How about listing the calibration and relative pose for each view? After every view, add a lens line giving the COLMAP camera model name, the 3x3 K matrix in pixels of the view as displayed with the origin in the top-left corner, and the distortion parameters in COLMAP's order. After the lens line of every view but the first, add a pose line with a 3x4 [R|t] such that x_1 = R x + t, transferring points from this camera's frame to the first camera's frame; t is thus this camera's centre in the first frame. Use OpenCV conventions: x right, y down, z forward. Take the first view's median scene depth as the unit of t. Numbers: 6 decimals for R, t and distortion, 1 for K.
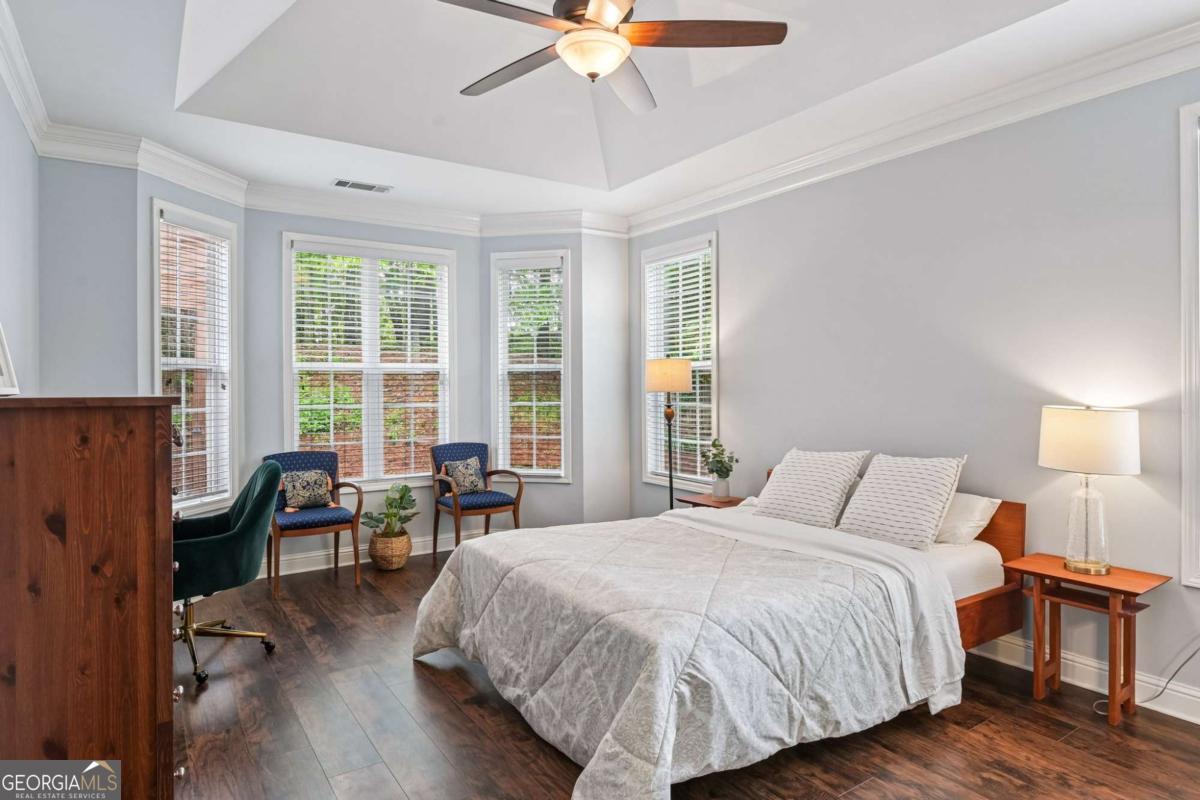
lens RADIAL K [[686.1, 0, 608.7], [0, 686.1, 390.2], [0, 0, 1]] dist [0.007123, -0.013913]
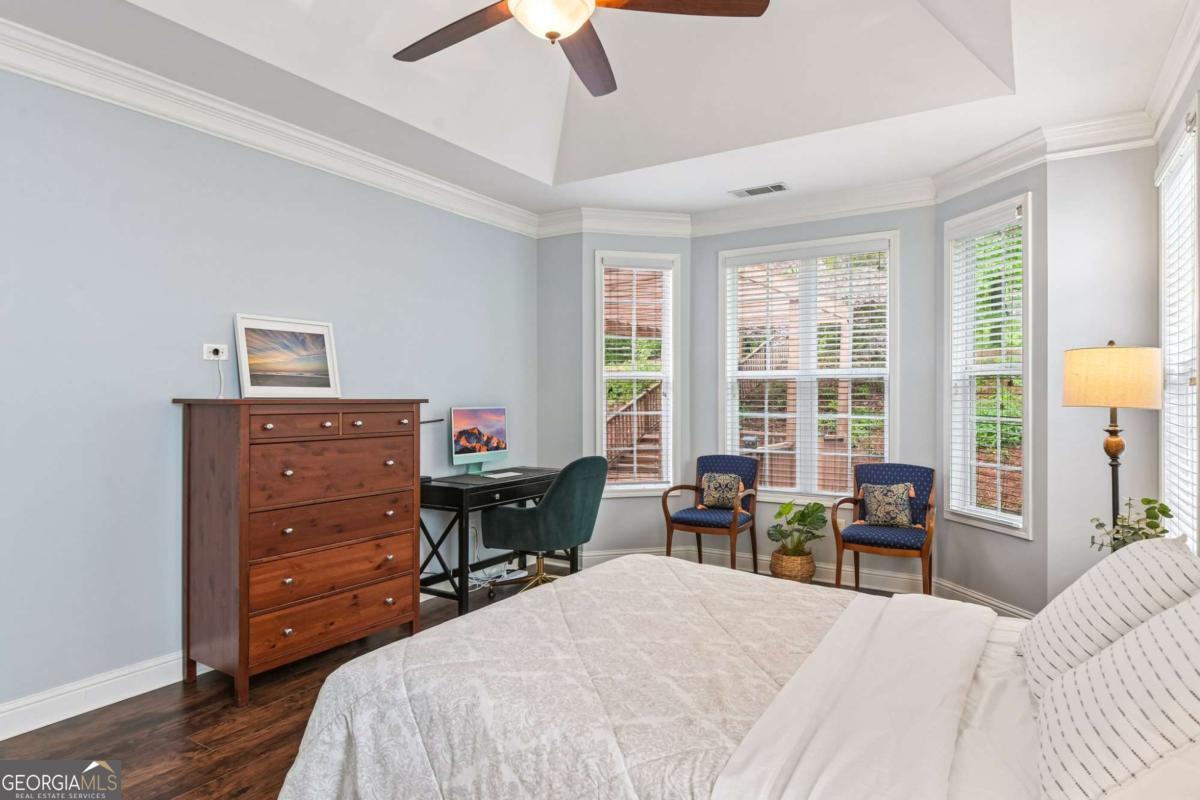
lens RADIAL K [[685.2, 0, 600.0], [0, 685.2, 400.0], [0, 0, 1]] dist [0.001522, -0.001700]
pose [[0.396561, 0.012261, -0.917927, 0.437023], [-0.009278, 0.999913, 0.009348, -0.004561], [0.917962, 0.004809, 0.396640, 0.389325]]
